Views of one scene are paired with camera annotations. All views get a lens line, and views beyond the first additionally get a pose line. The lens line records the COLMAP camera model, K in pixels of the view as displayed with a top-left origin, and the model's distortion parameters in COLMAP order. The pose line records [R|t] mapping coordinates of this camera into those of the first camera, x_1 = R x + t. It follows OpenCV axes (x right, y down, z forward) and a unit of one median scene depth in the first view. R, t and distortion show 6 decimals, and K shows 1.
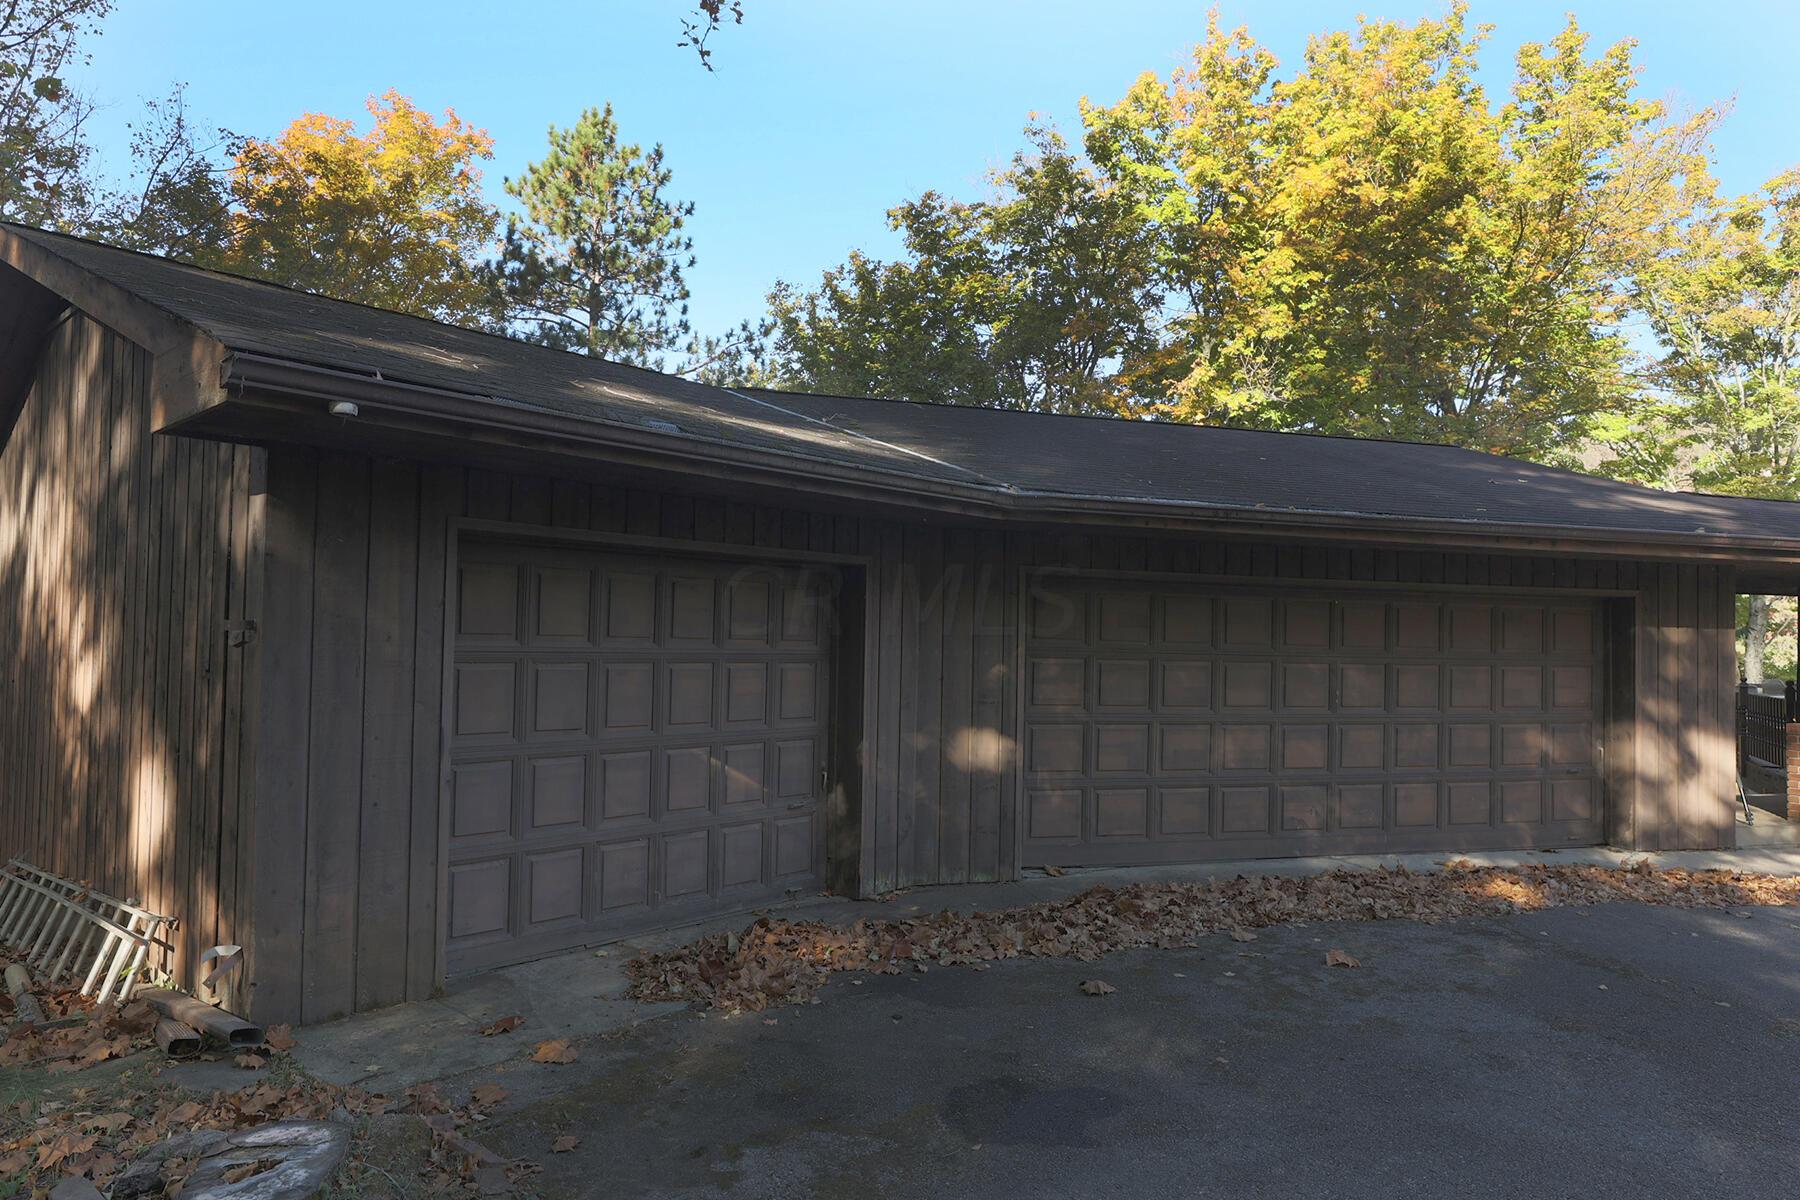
lens RADIAL K [[1078.8, 0, 899.8], [0, 1078.8, 607.3], [0, 0, 1]] dist [-0.030264, 0.028145]
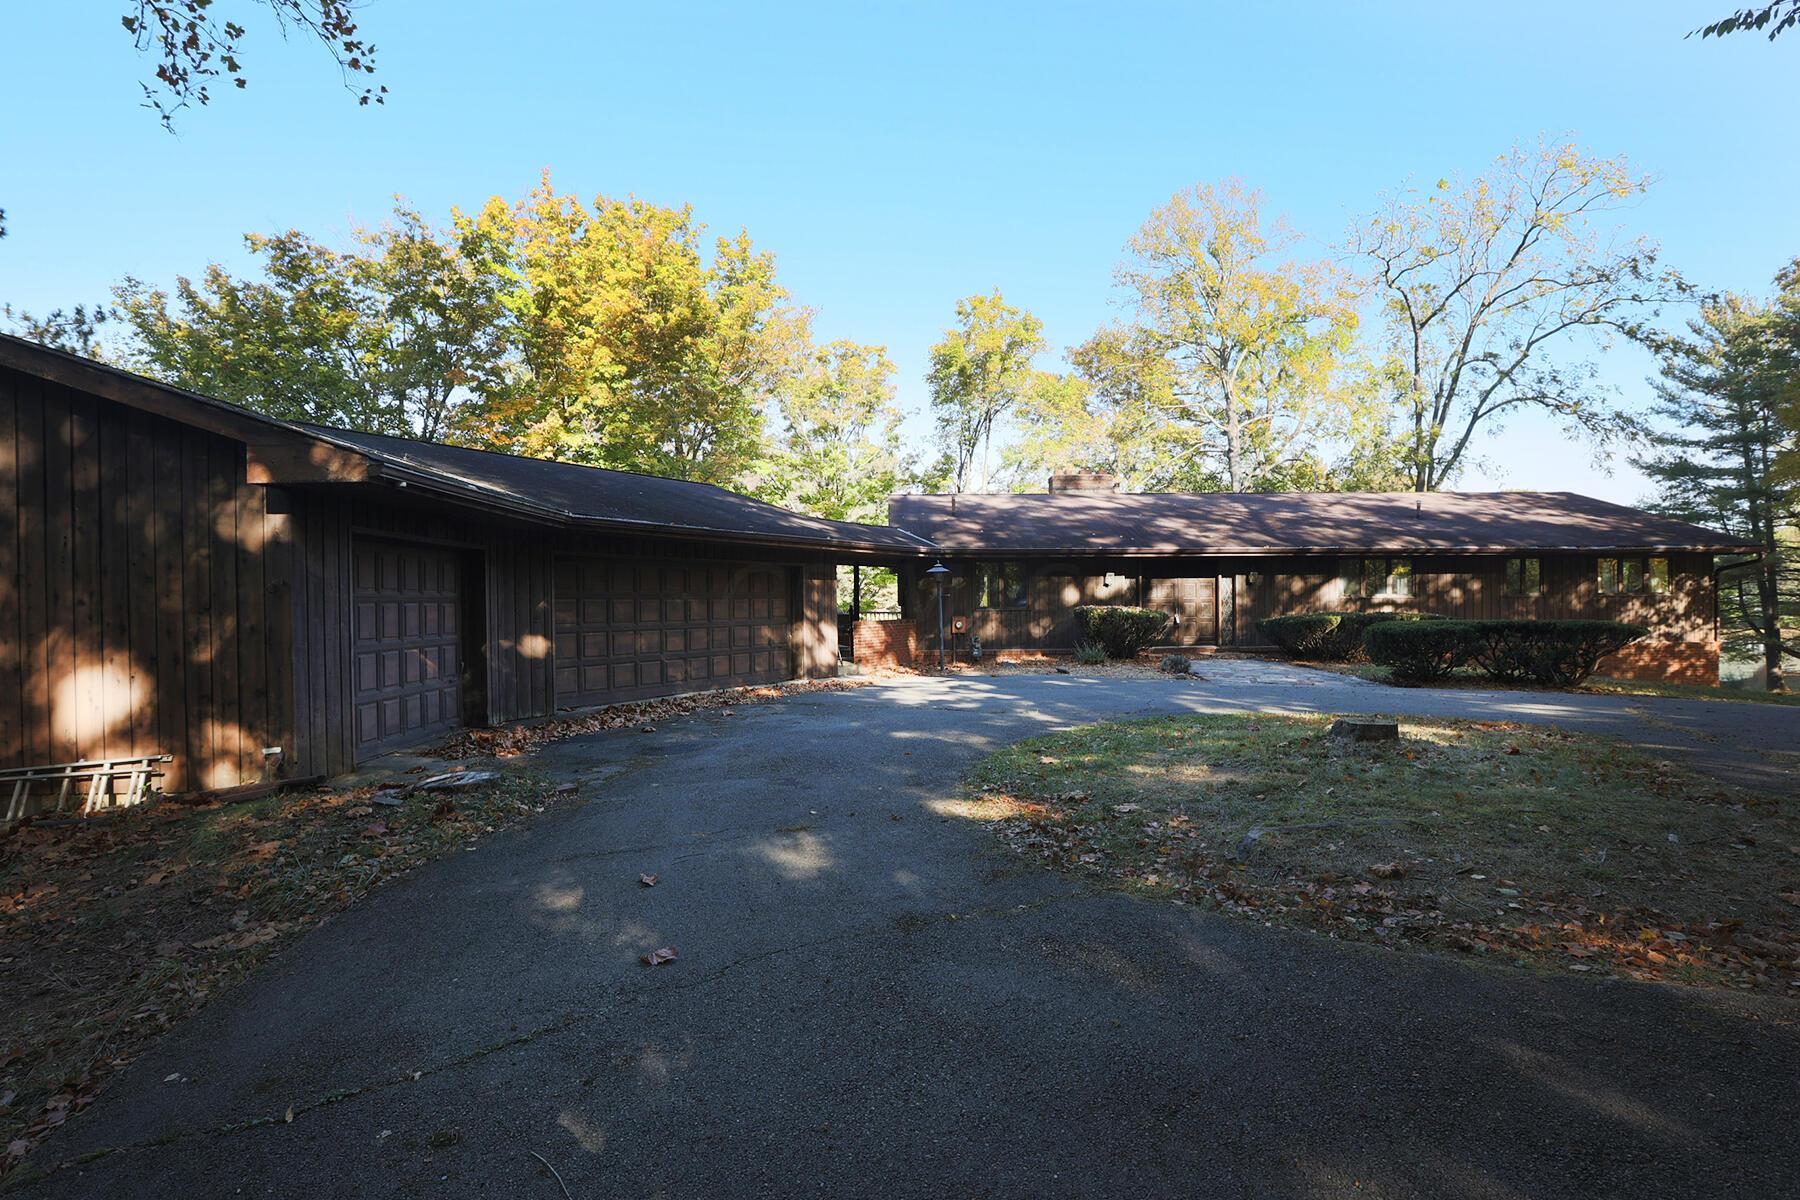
lens RADIAL K [[860.3, 0, 888.4], [0, 860.3, 614.9], [0, 0, 1]] dist [-0.057932, 0.022754]
pose [[0.726718, -0.038994, 0.685828, -0.217452], [0.006933, 0.998753, 0.049440, 0.002486], [-0.686901, -0.031174, 0.726082, -0.222513]]
